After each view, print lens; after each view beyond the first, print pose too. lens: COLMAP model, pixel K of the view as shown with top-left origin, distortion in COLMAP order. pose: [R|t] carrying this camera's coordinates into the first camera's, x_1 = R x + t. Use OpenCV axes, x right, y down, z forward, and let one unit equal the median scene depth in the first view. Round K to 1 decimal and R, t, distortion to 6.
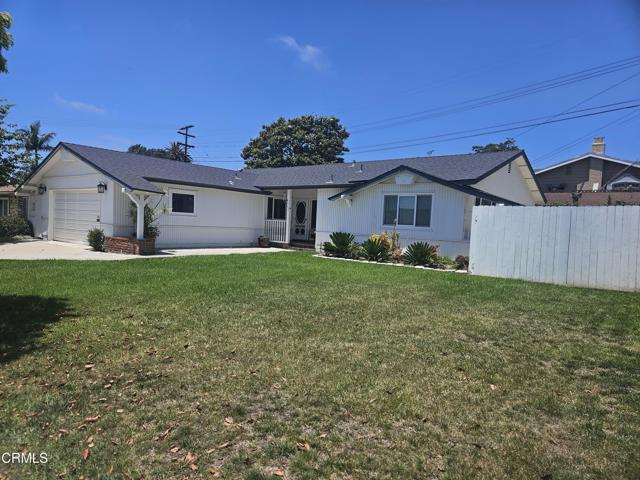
lens RADIAL K [[426.1, 0, 314.6], [0, 426.1, 245.1], [0, 0, 1]] dist [0.070524, -0.058487]
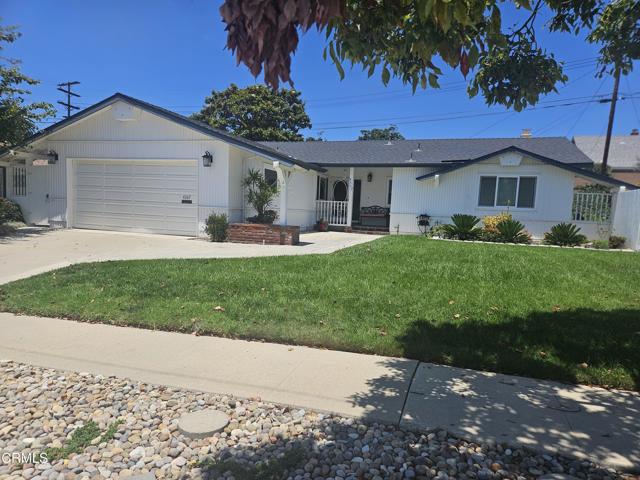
lens RADIAL K [[426.1, 0, 317.9], [0, 426.1, 250.4], [0, 0, 1]] dist [0.070524, -0.058487]
pose [[0.935719, -0.038198, 0.350673, -0.517163], [0.017155, 0.997871, 0.062919, -0.013572], [-0.352330, -0.052859, 0.934382, 0.184468]]
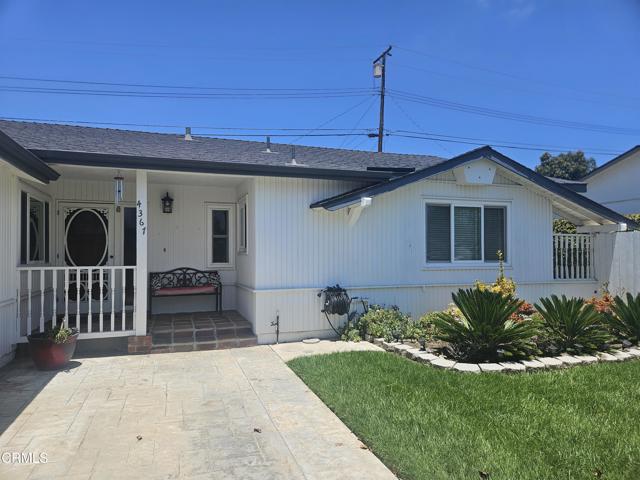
lens RADIAL K [[426.1, 0, 315.4], [0, 426.1, 244.8], [0, 0, 1]] dist [0.070524, -0.058487]
pose [[0.519842, -0.028718, 0.853780, -0.314032], [0.071989, 0.997352, -0.010284, -0.068828], [-0.851224, 0.066809, 0.520533, 0.811919]]
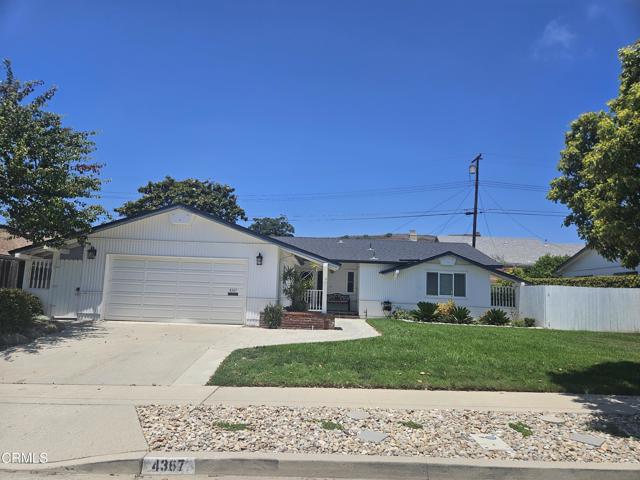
lens RADIAL K [[426.1, 0, 318.3], [0, 426.1, 243.8], [0, 0, 1]] dist [0.070524, -0.058487]
pose [[0.782324, 0.062646, 0.619714, -0.857807], [0.026856, 0.990612, -0.134042, -0.034481], [-0.622293, 0.121508, 0.773296, 0.182257]]
